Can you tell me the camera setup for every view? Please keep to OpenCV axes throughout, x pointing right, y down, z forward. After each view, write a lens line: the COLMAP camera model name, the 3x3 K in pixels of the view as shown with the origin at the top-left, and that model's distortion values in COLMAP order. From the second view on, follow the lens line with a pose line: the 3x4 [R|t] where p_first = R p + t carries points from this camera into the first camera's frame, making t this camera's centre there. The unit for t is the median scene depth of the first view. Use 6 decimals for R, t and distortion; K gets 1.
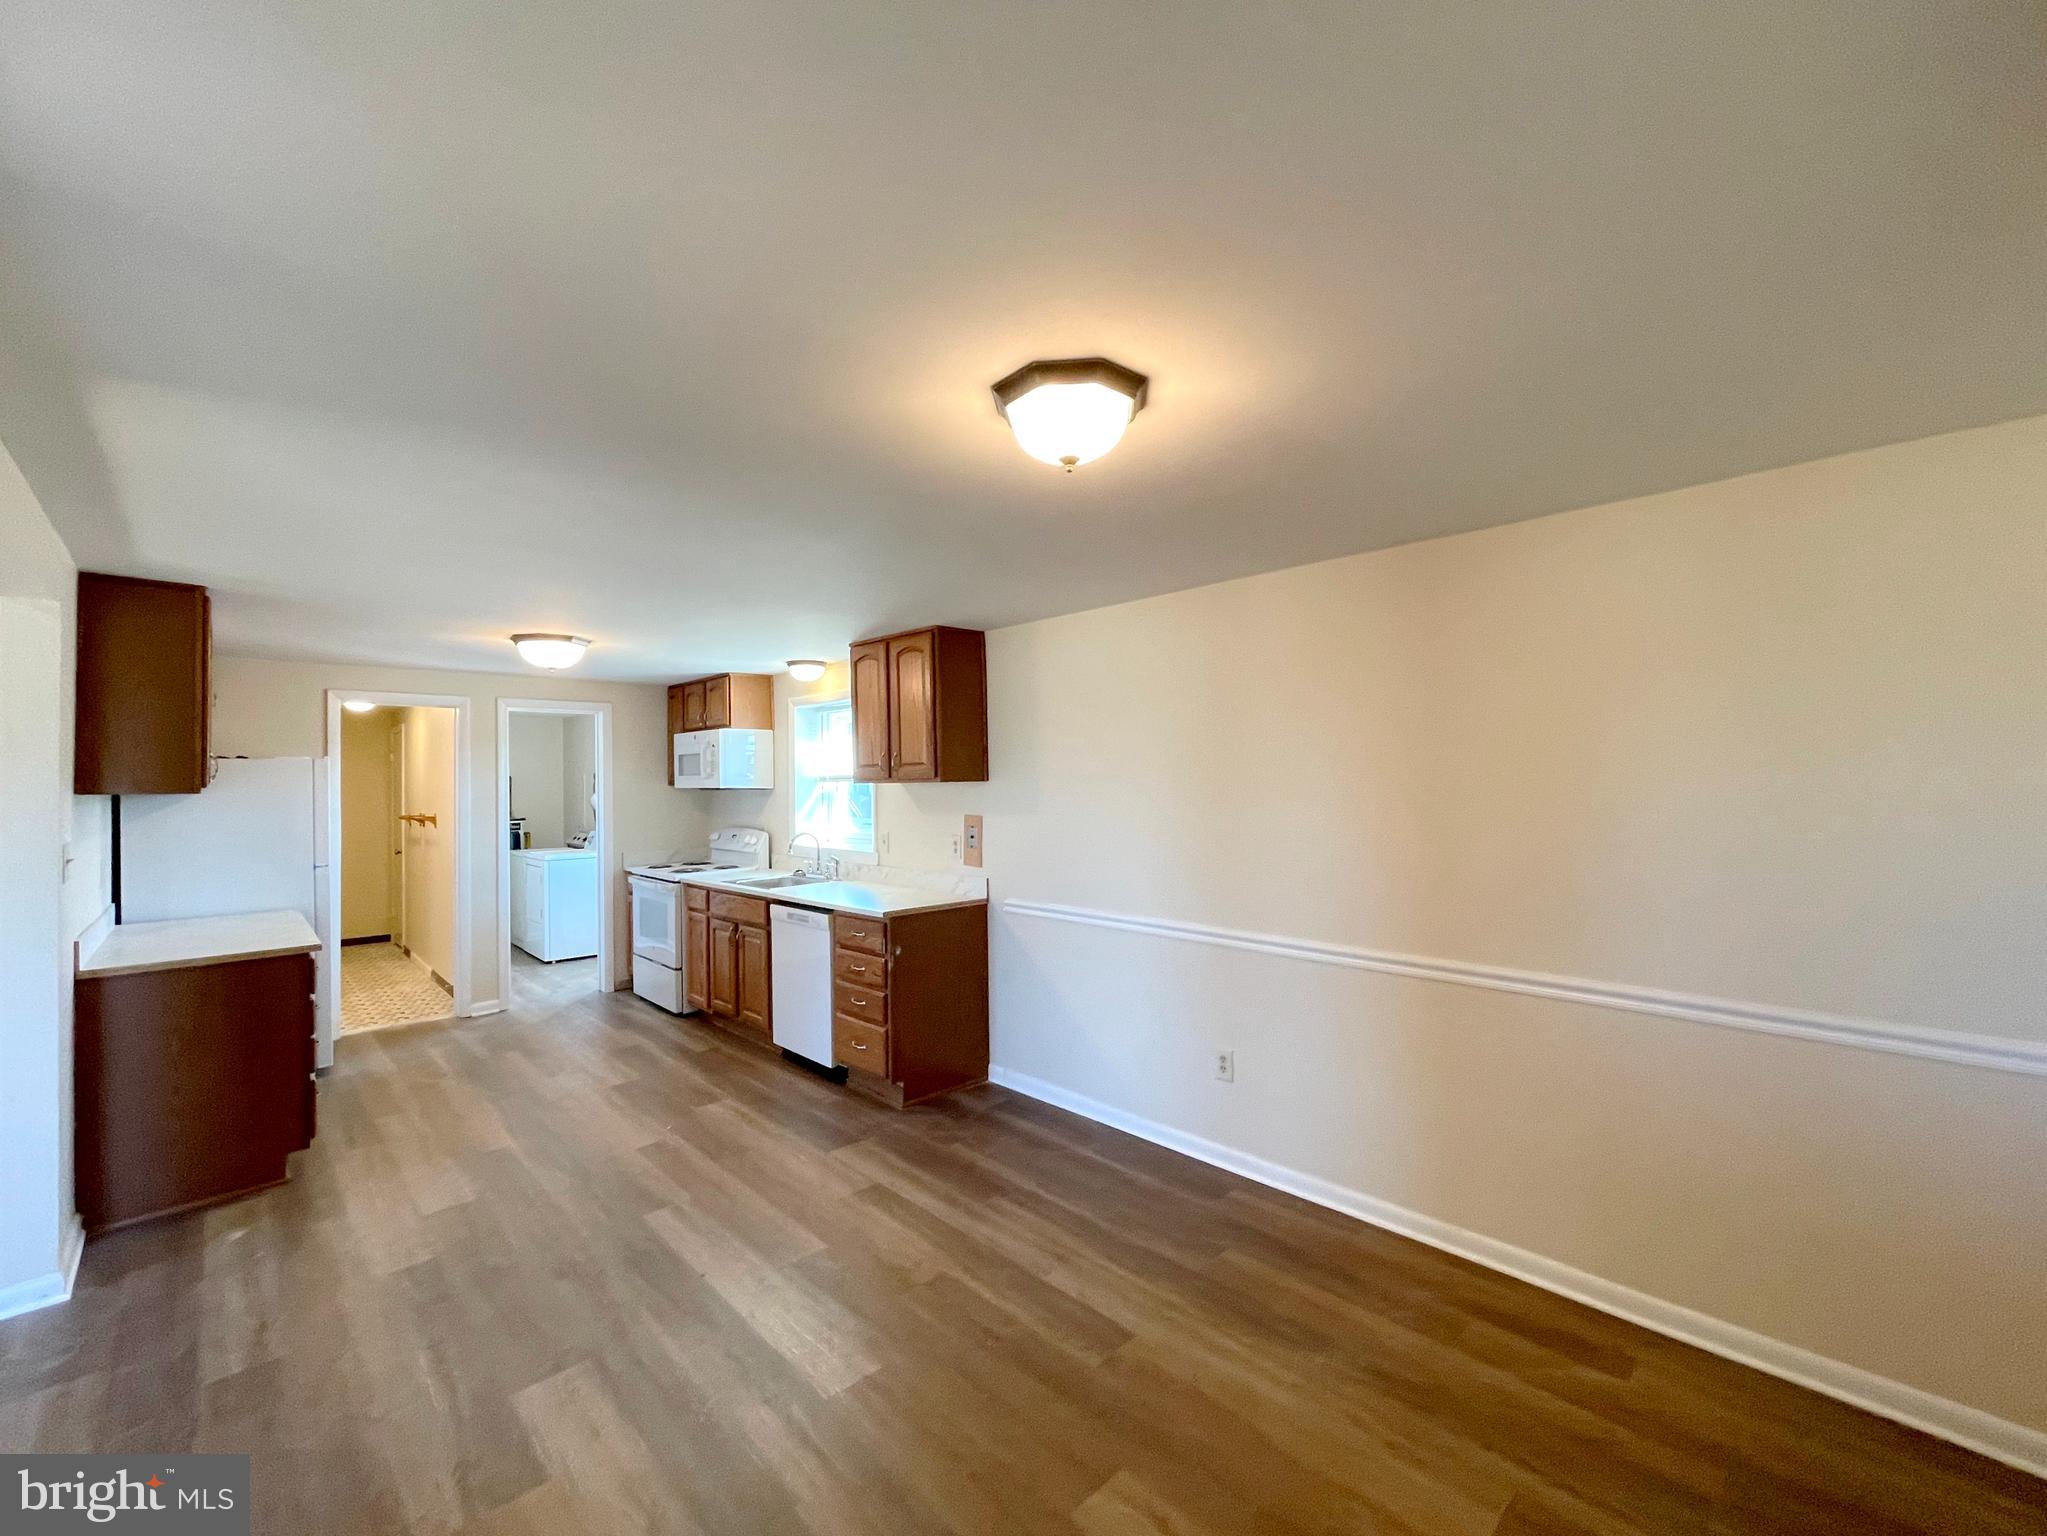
lens RADIAL K [[839.7, 0, 1027.4], [0, 839.7, 768.8], [0, 0, 1]] dist [-0.002218, 0.000447]
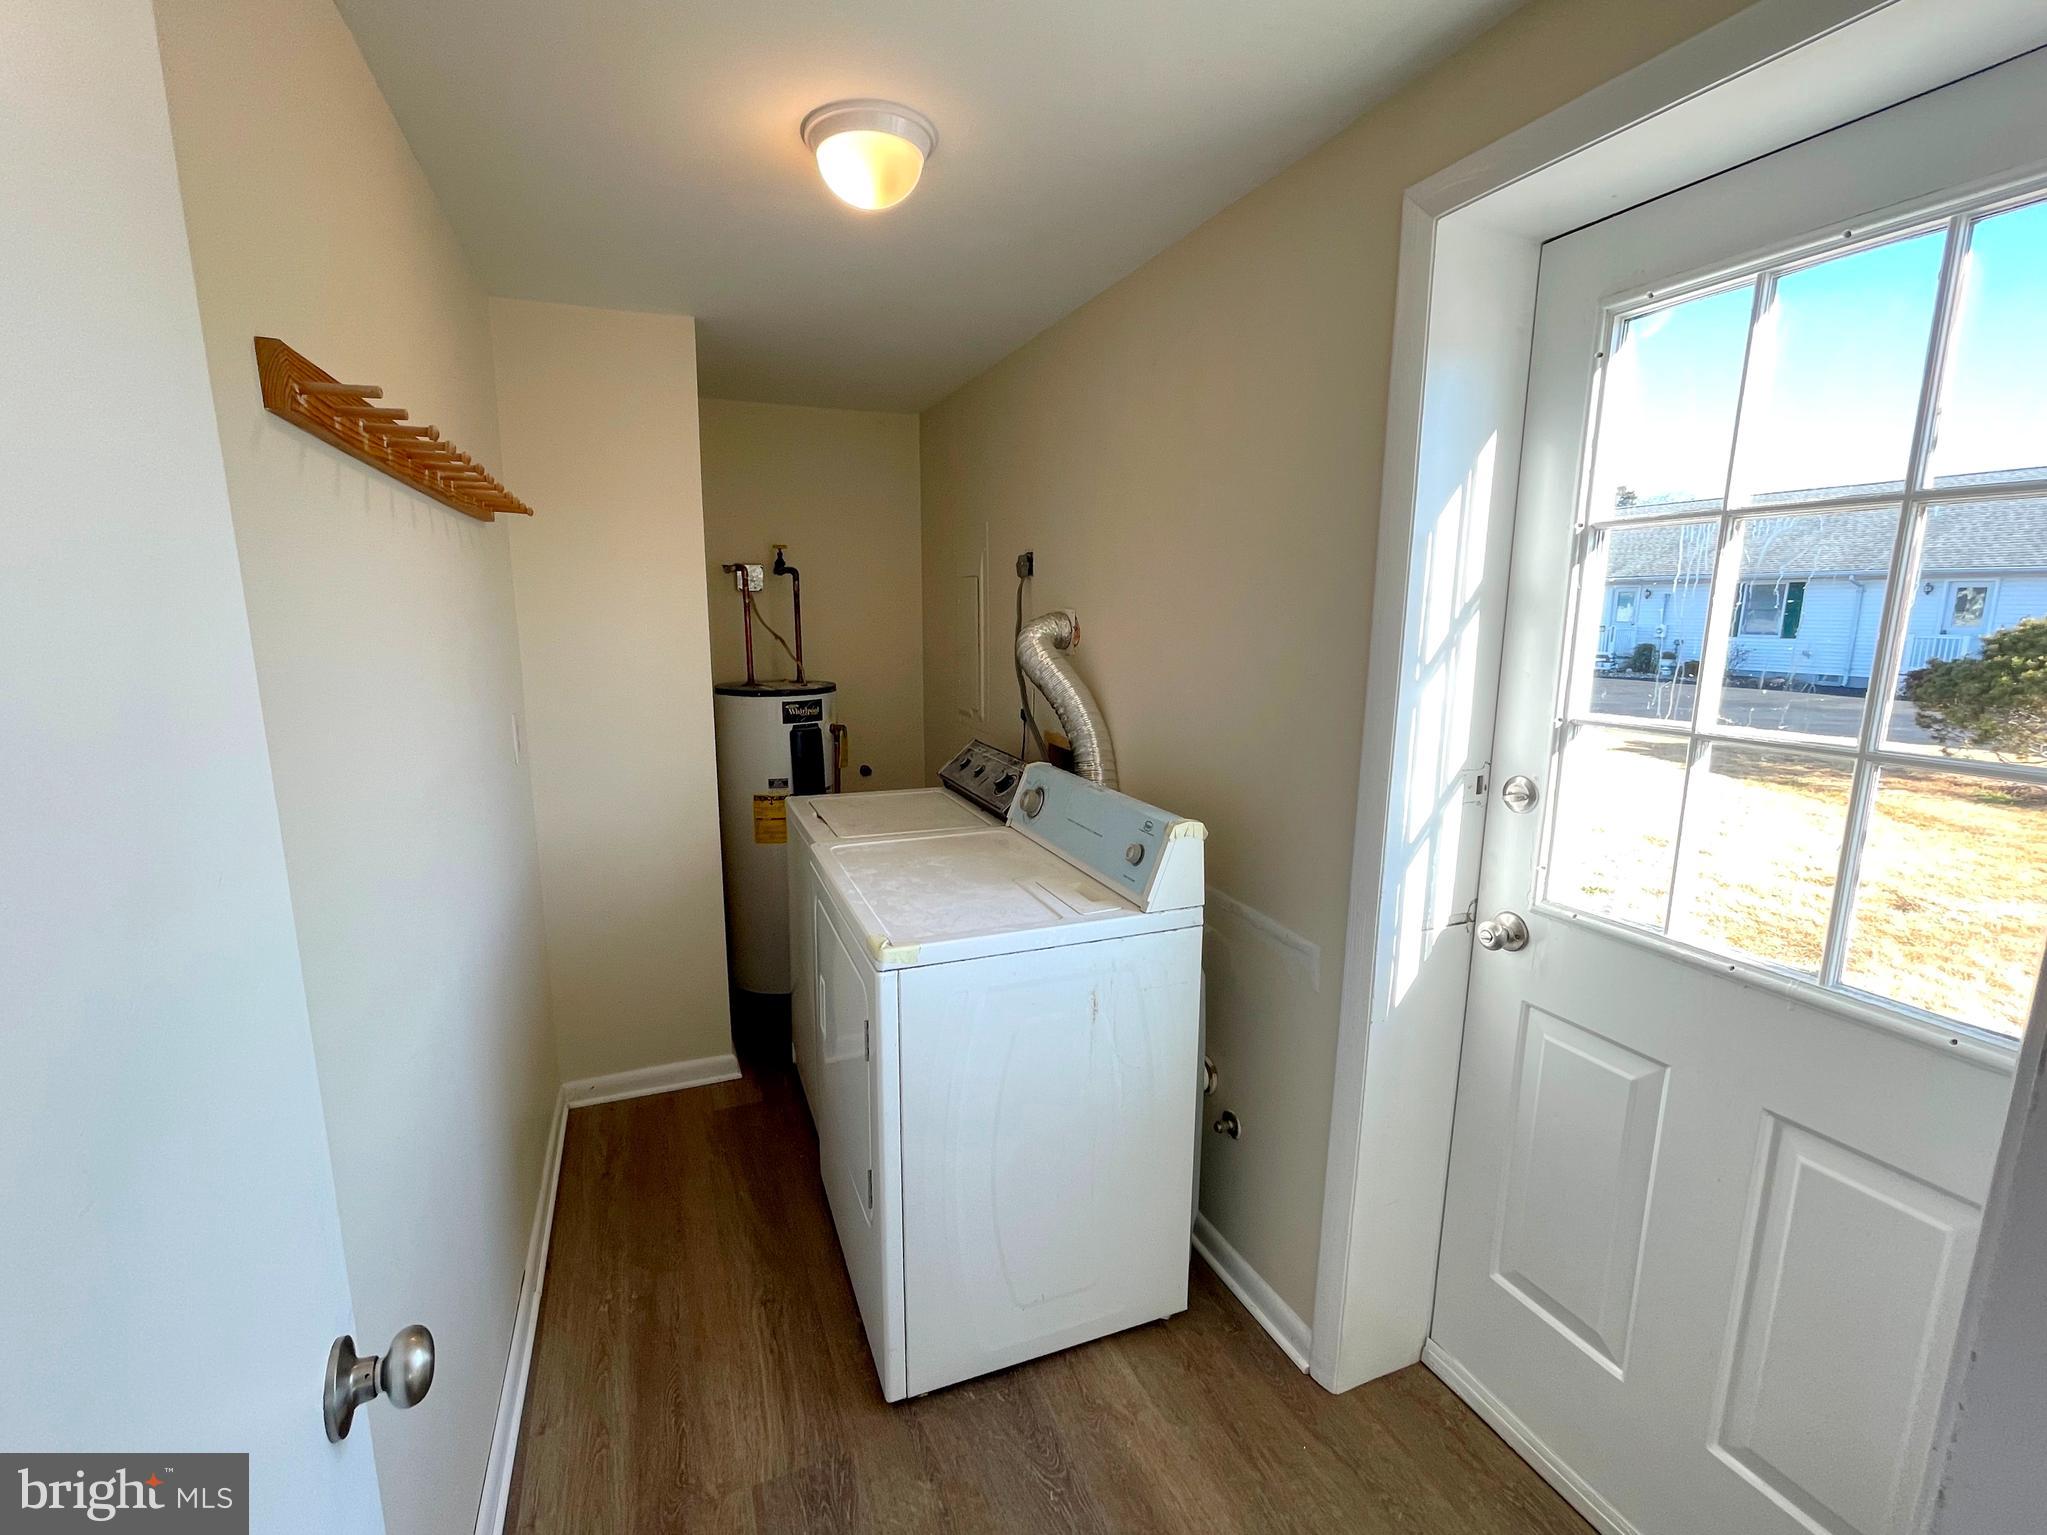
lens RADIAL K [[851.7, 0, 1023.5], [0, 851.7, 767.5], [0, 0, 1]] dist [-0.002985, -0.000232]
pose [[0.934604, 0.088082, -0.344612, -0.743290], [-0.016745, 0.978674, 0.204735, 0.031306], [0.355296, -0.185576, 0.916147, 1.295432]]
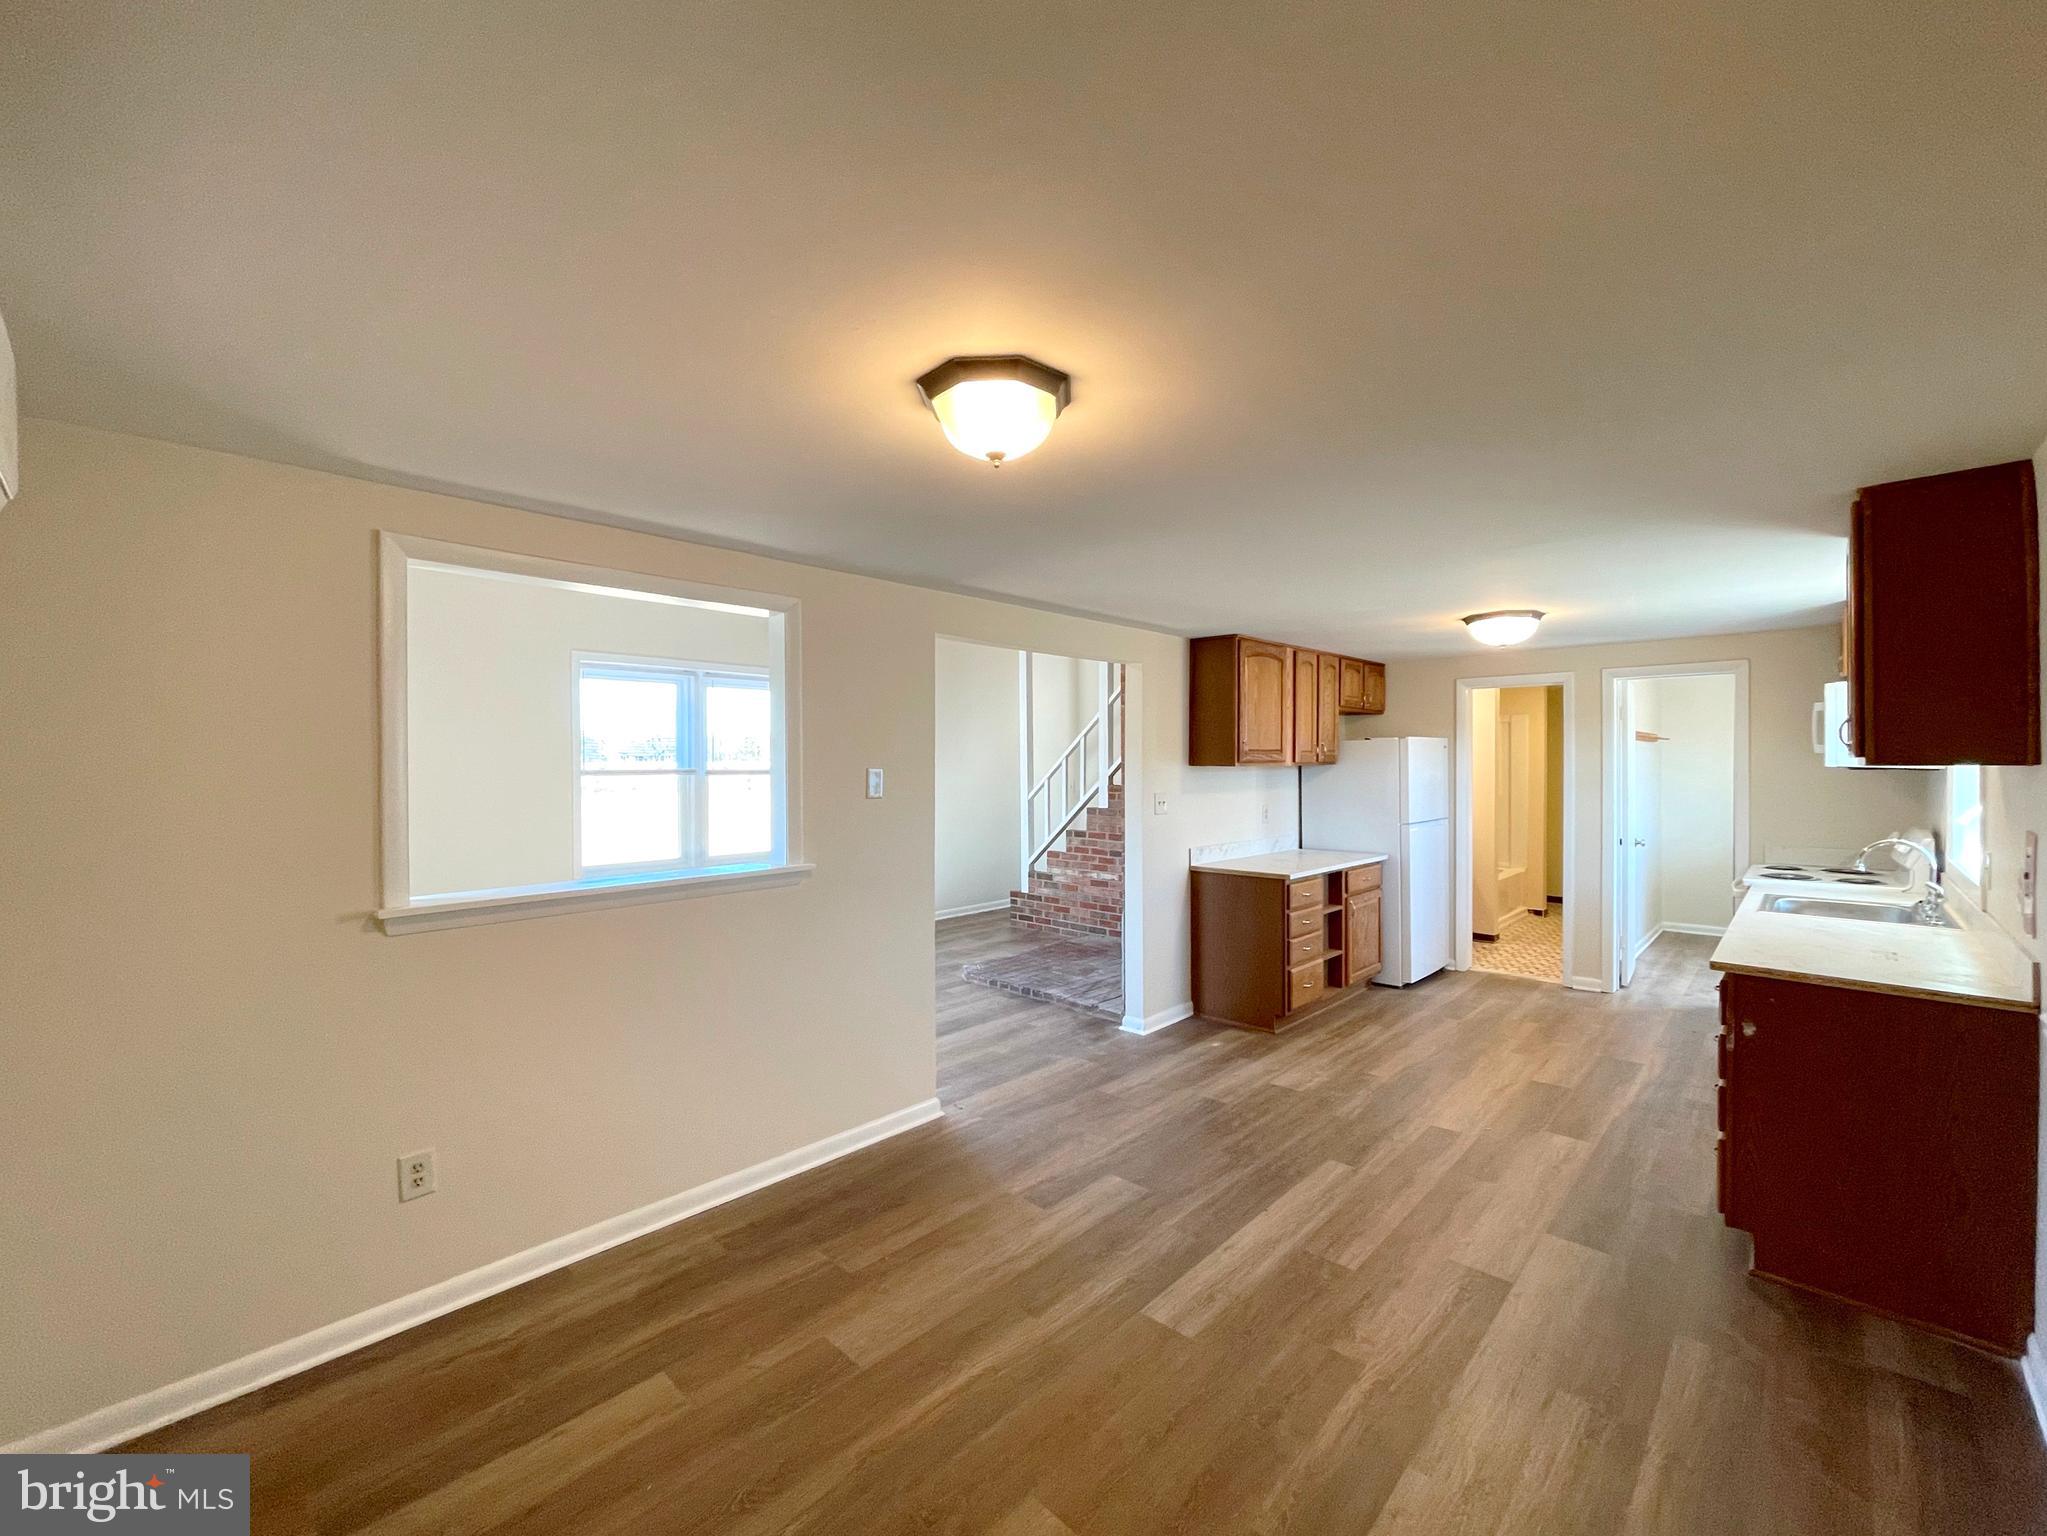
lens RADIAL K [[851.7, 0, 1023.5], [0, 851.7, 768.0], [0, 0, 1]] dist [-0.002985, -0.000232]
pose [[0.043453, 0.021175, -0.998831, 0.392136], [0.017838, 0.999600, 0.021967, -0.005302], [0.998896, -0.018772, 0.043058, 0.356148]]
